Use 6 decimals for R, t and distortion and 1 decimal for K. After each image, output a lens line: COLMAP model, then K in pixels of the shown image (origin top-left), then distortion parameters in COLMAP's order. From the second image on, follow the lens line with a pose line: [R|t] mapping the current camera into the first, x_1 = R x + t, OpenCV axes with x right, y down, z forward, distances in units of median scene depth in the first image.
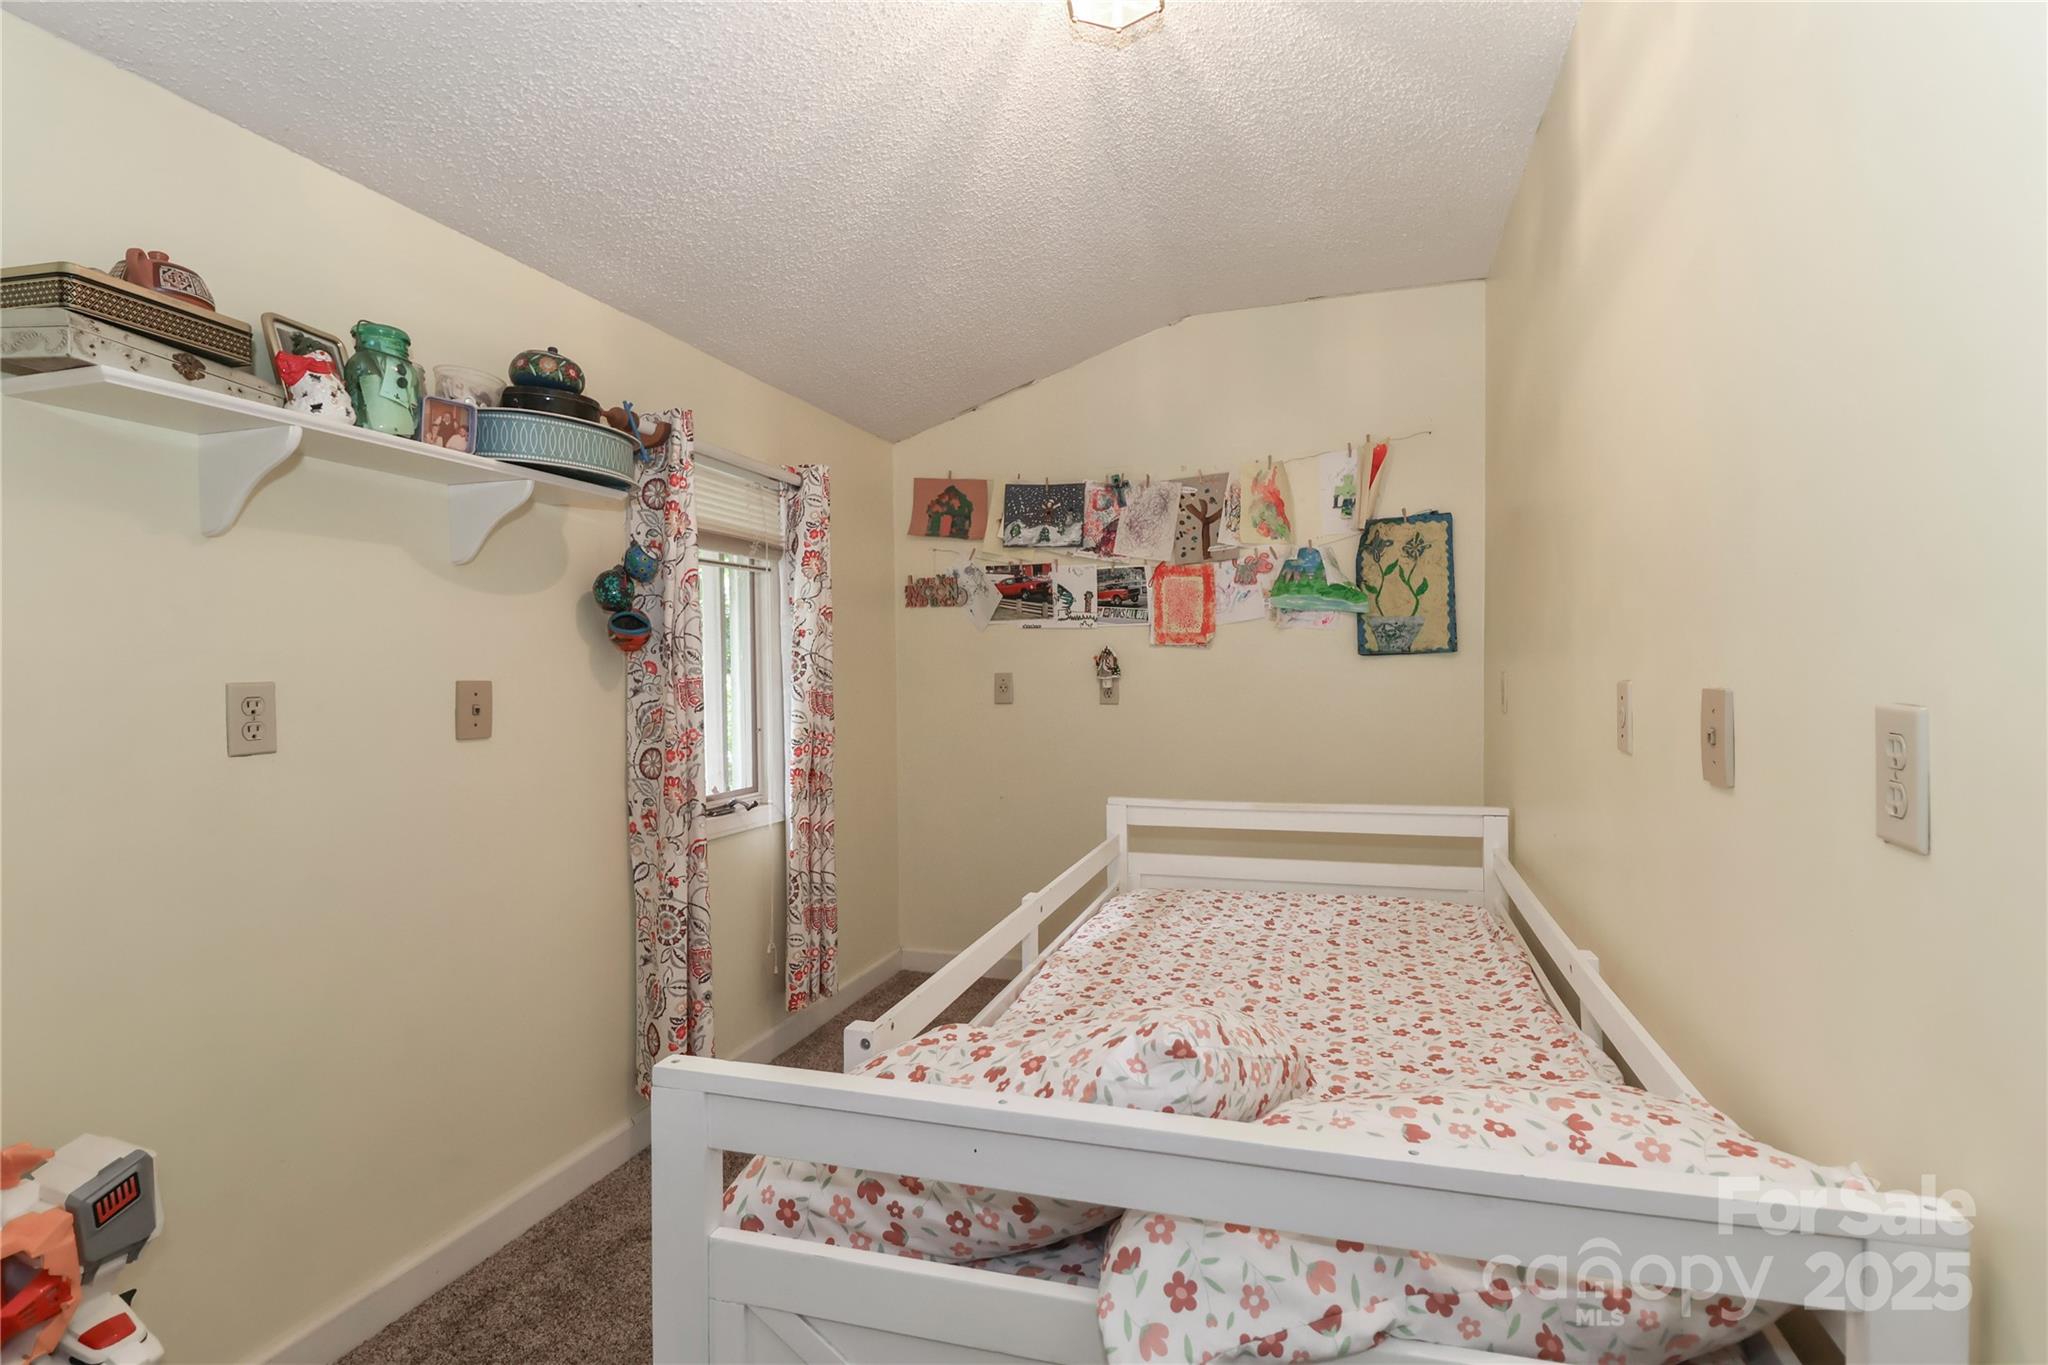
lens RADIAL K [[969.2, 0, 1028.3], [0, 969.2, 690.0], [0, 0, 1]] dist [0.002547, 0.000234]
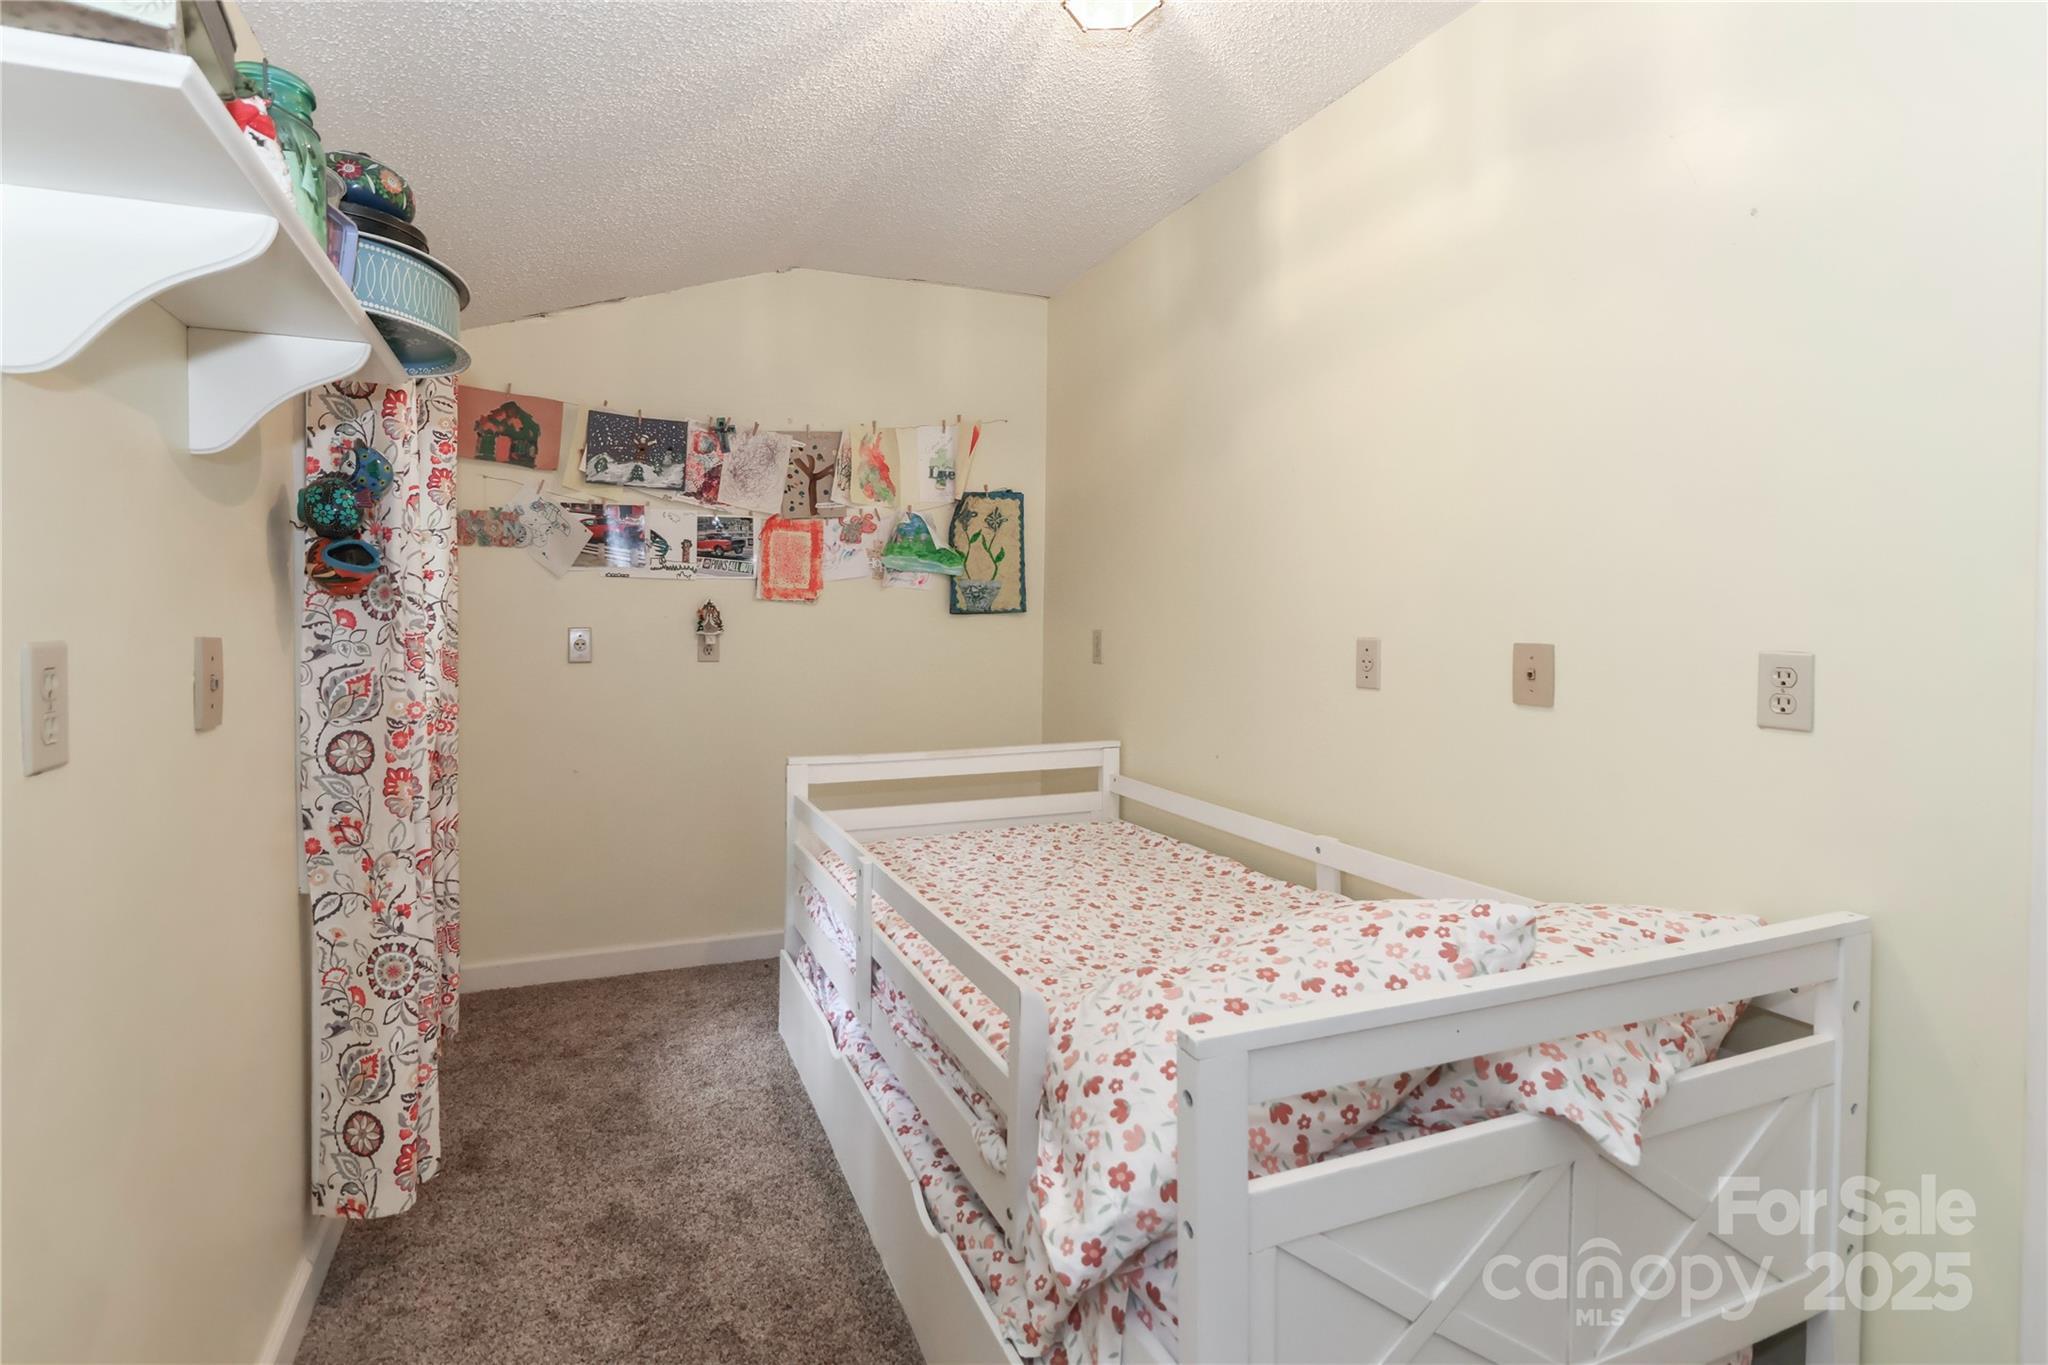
lens RADIAL K [[949.3, 0, 1045.1], [0, 949.3, 659.3], [0, 0, 1]] dist [0.016730, -0.012721]
pose [[0.794971, -0.012858, 0.606512, -0.230513], [0.003325, 0.999853, 0.016839, -0.001895], [-0.606639, -0.011370, 0.794896, 0.073332]]
